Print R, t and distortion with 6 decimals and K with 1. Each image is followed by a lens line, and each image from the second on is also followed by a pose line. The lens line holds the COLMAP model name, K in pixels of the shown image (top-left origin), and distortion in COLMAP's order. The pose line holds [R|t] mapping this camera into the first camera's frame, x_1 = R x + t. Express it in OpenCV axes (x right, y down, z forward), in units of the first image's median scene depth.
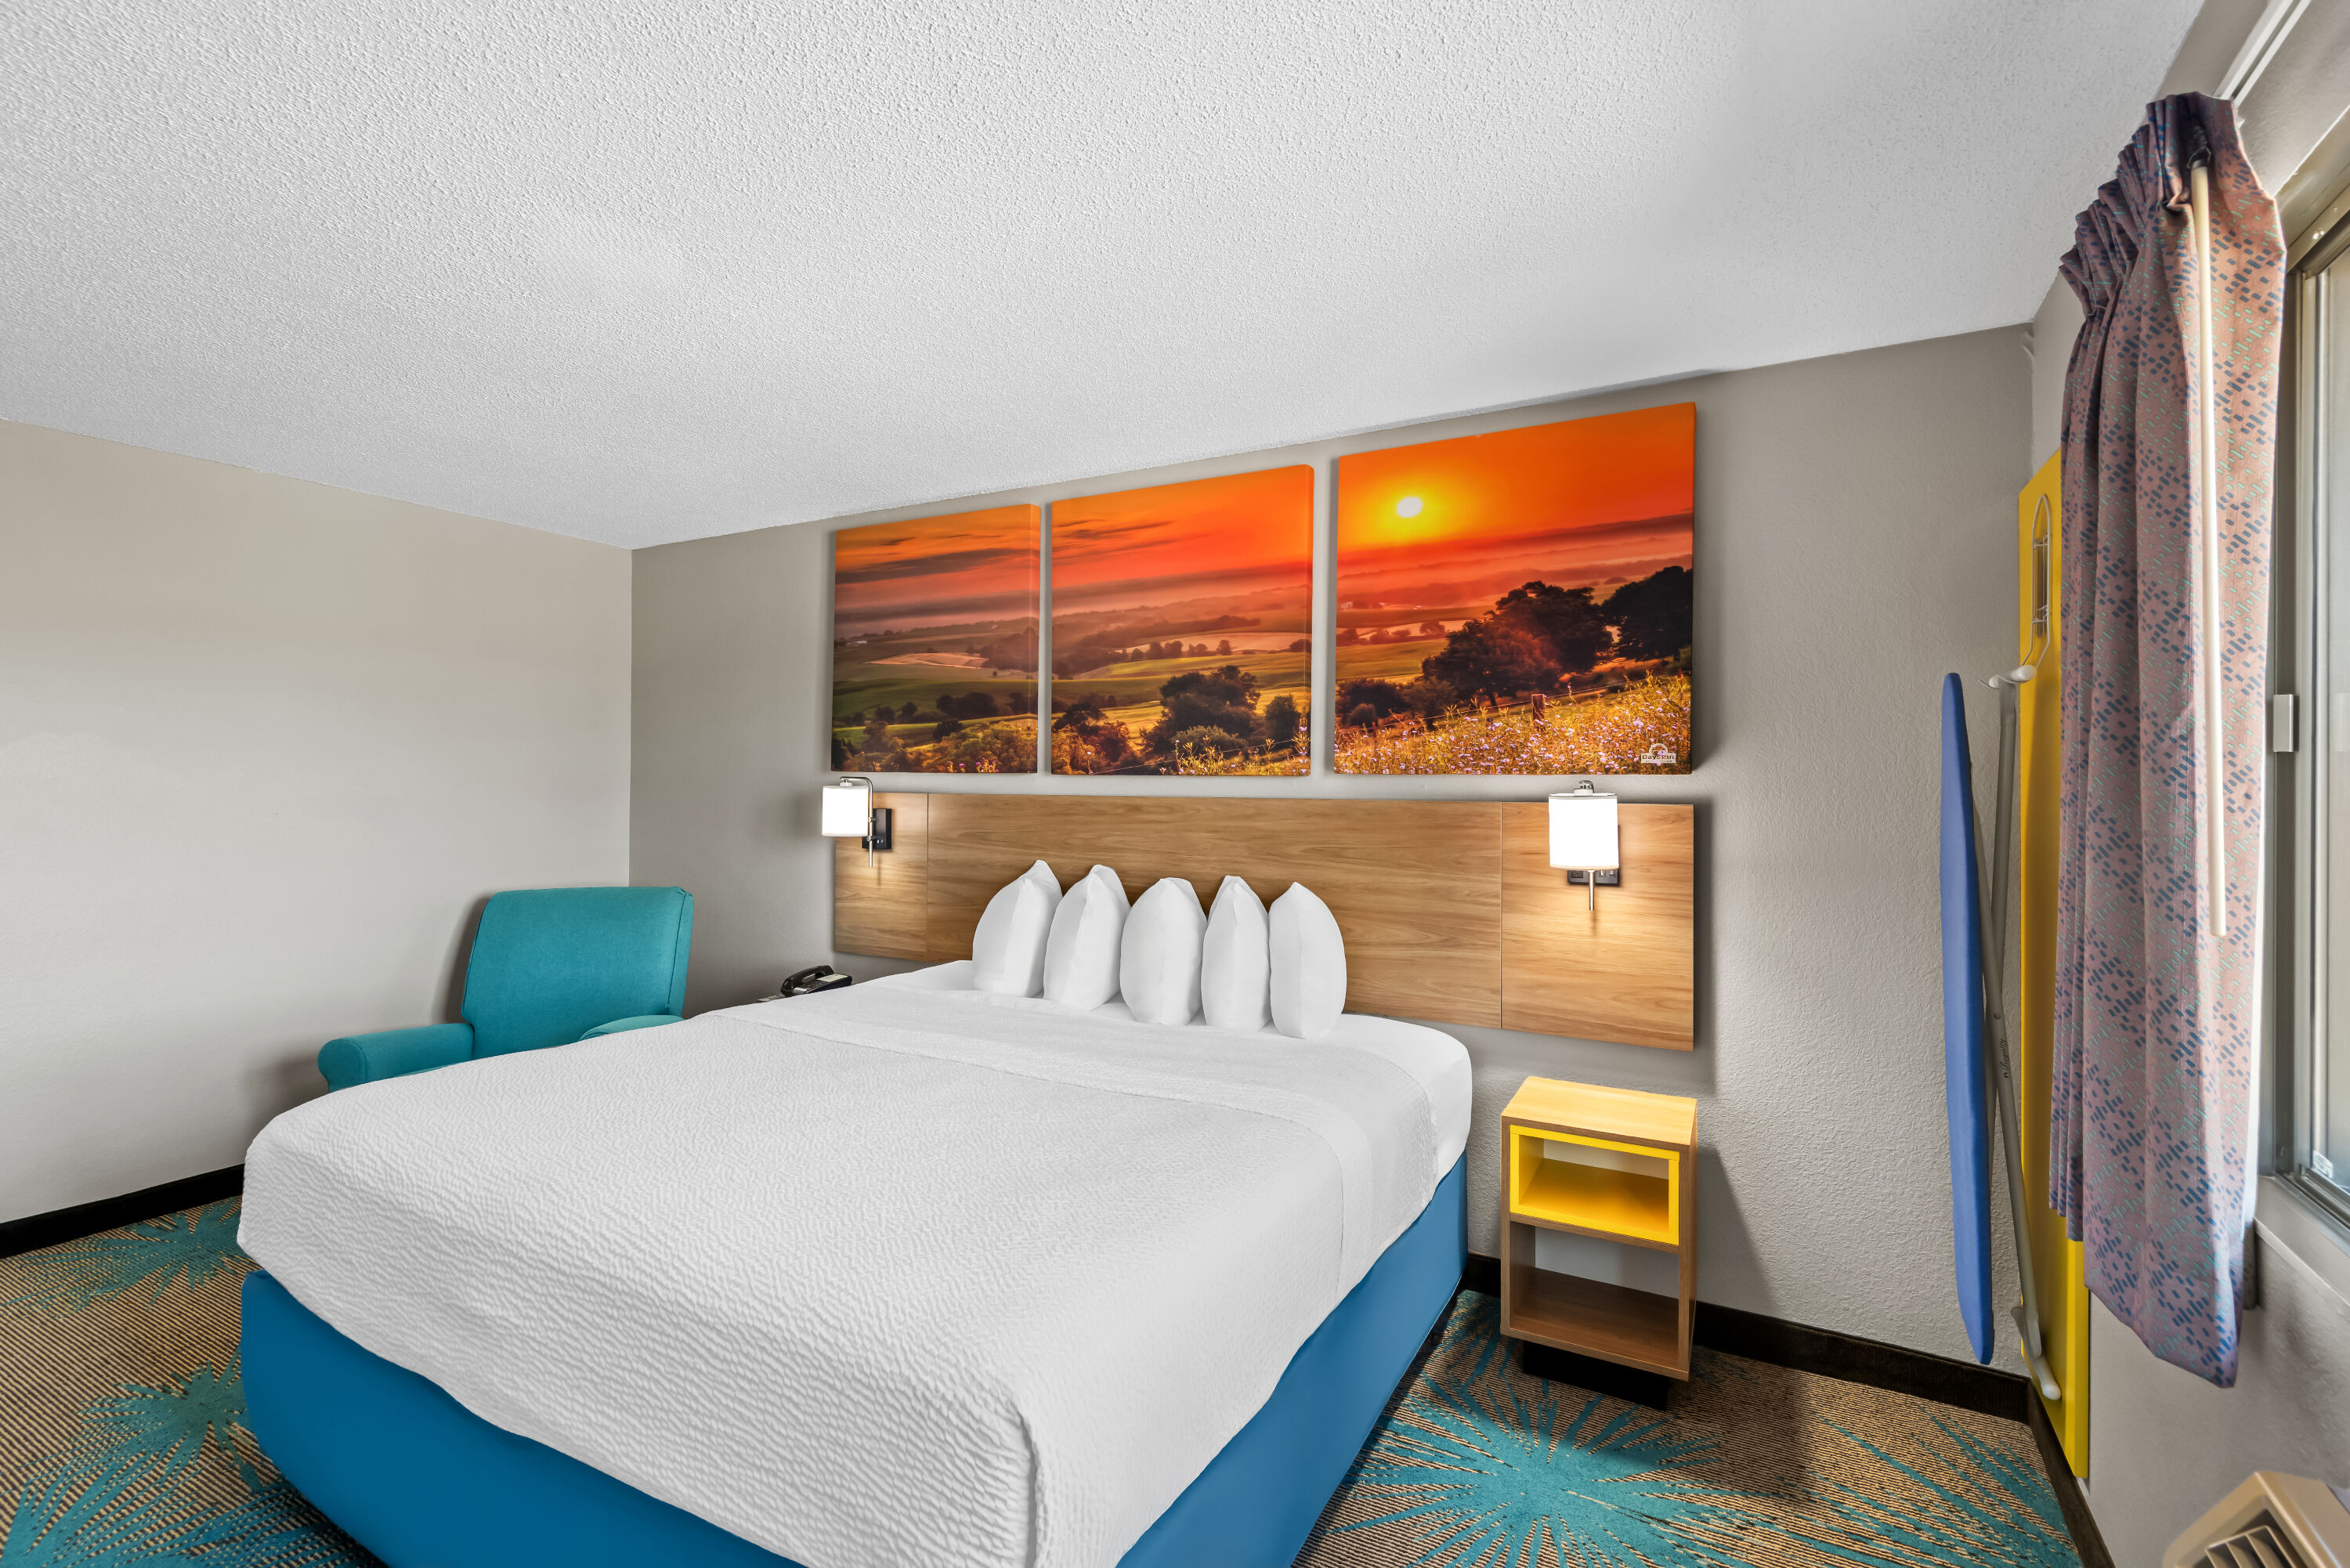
lens RADIAL K [[1098.7, 0, 1175.0], [0, 1098.7, 784.0], [0, 0, 1]] dist [-0.000365, -0.000327]
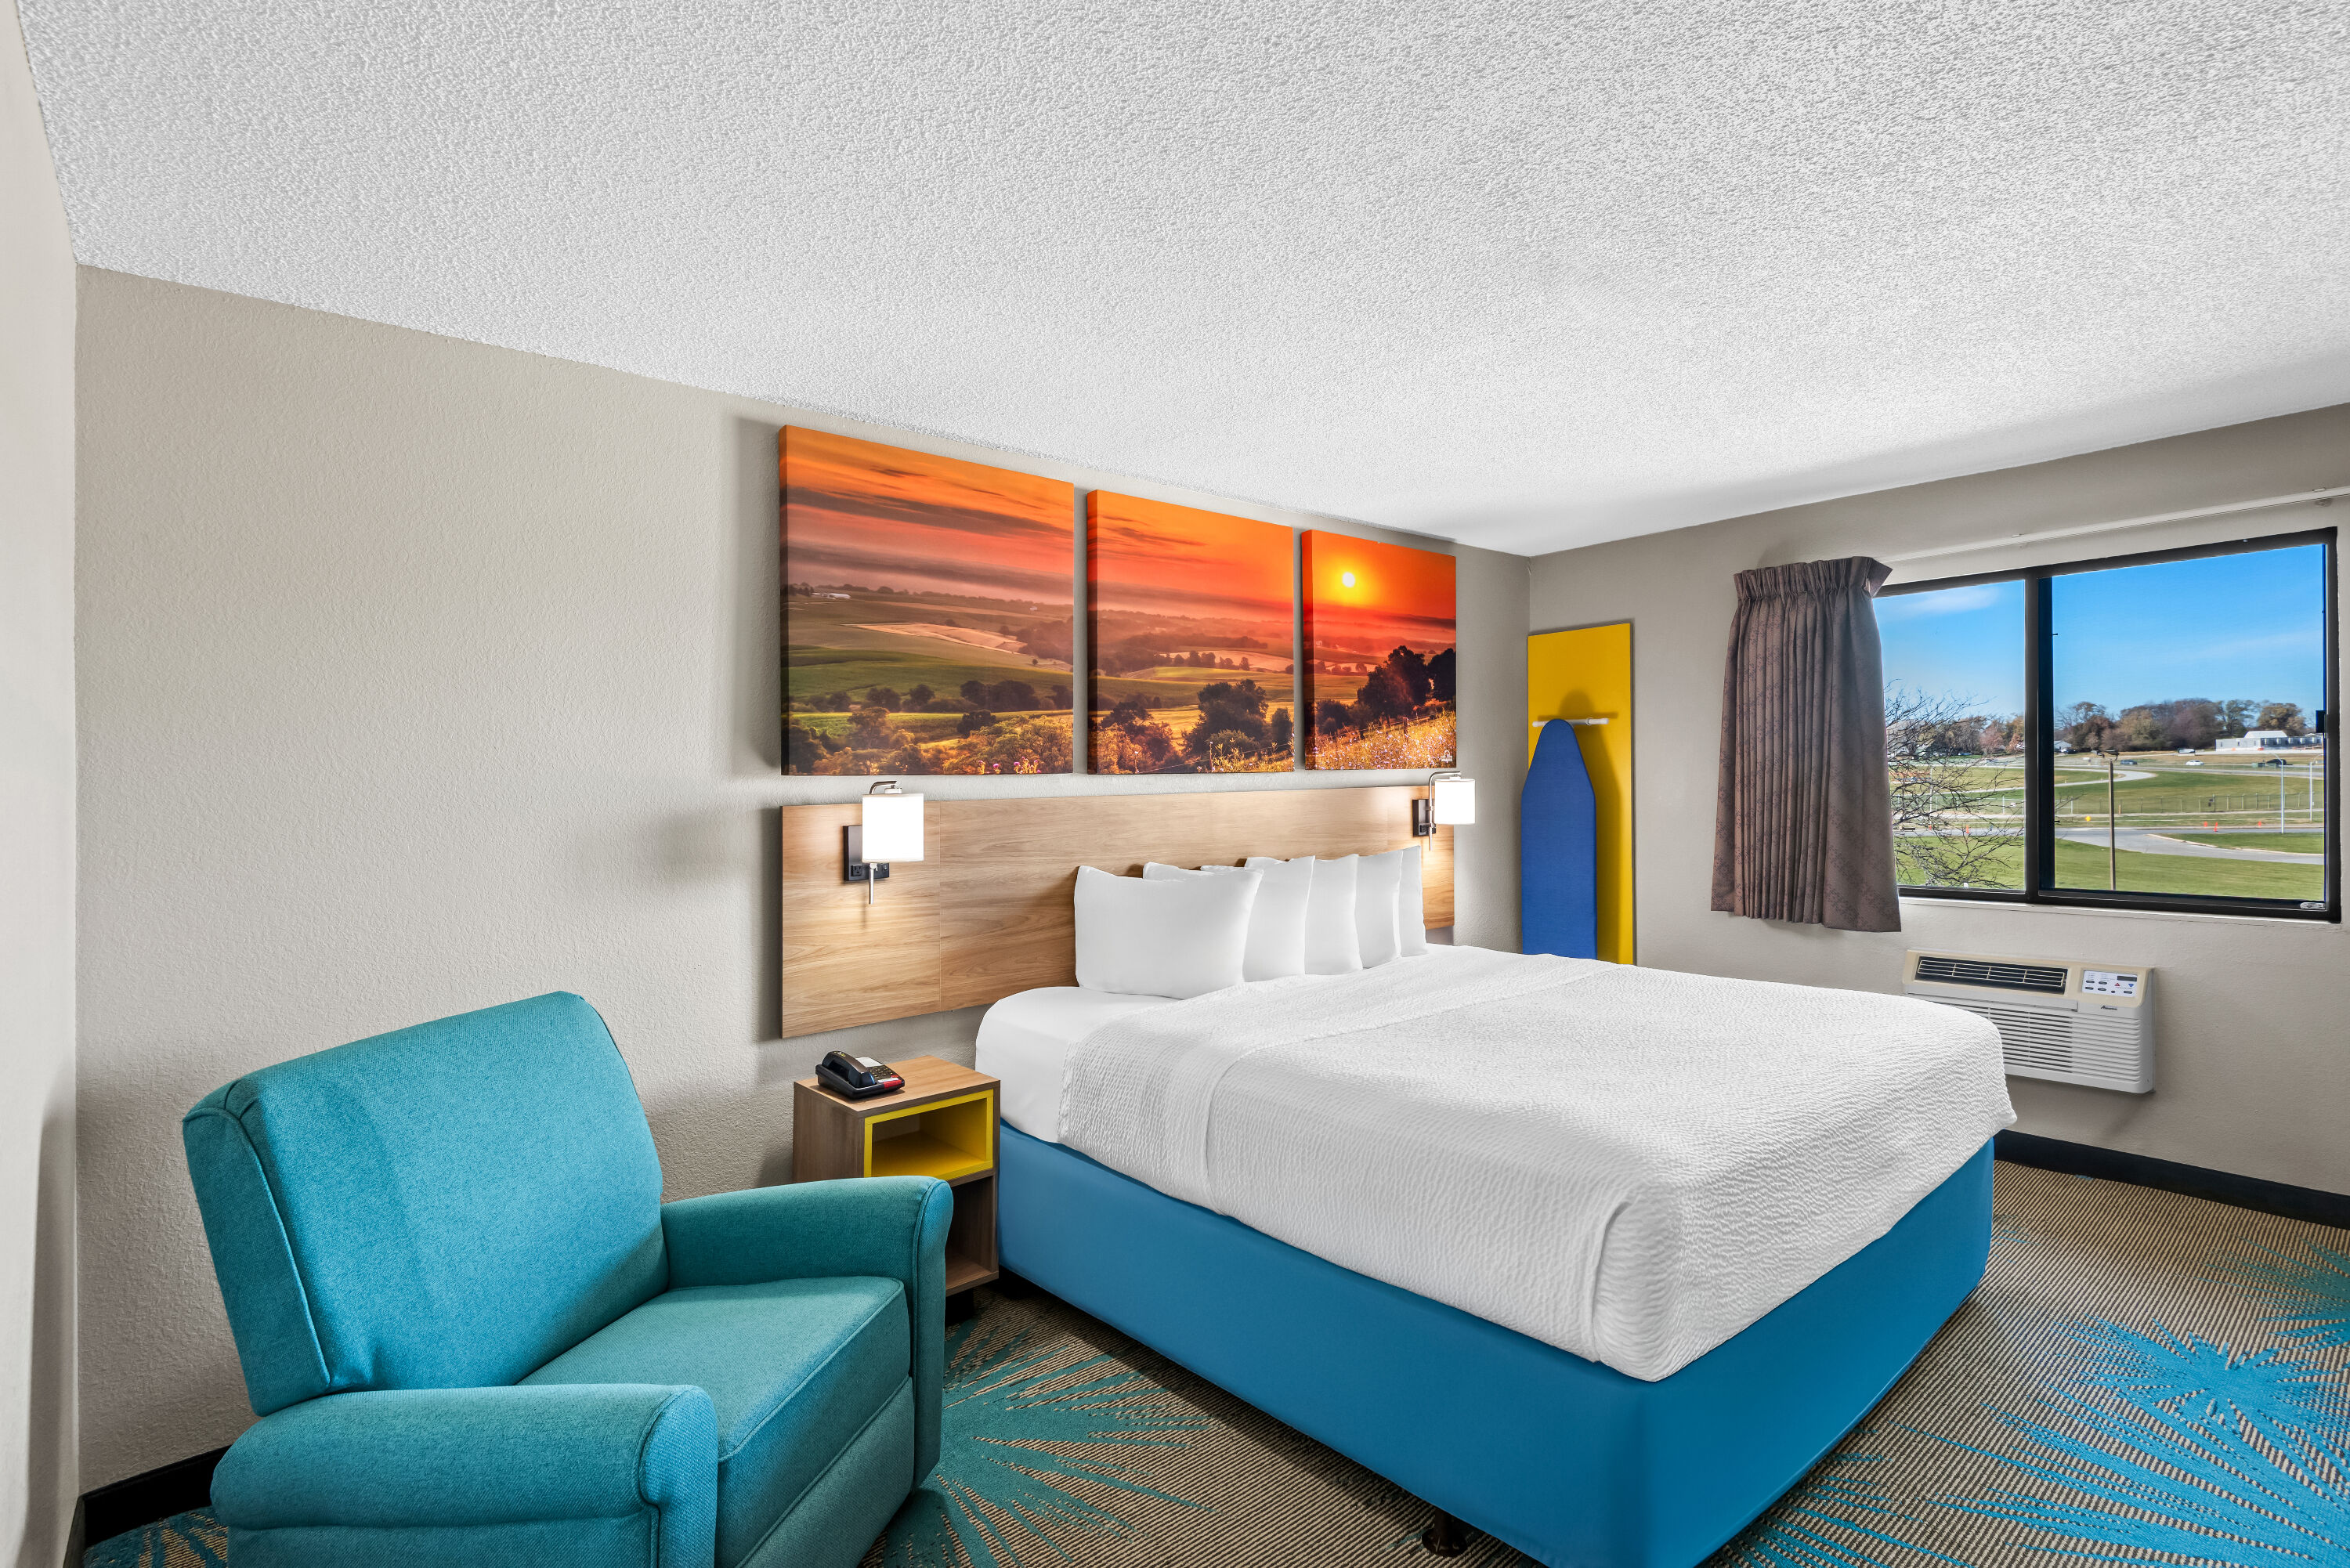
lens RADIAL K [[1098.7, 0, 1175.0], [0, 1098.7, 784.0], [0, 0, 1]] dist [-0.000365, -0.000327]
pose [[0.338262, -0.019171, 0.940857, -1.035521], [0.021809, 0.999684, 0.012528, -0.011347], [-0.940799, 0.016282, 0.338573, 0.641479]]
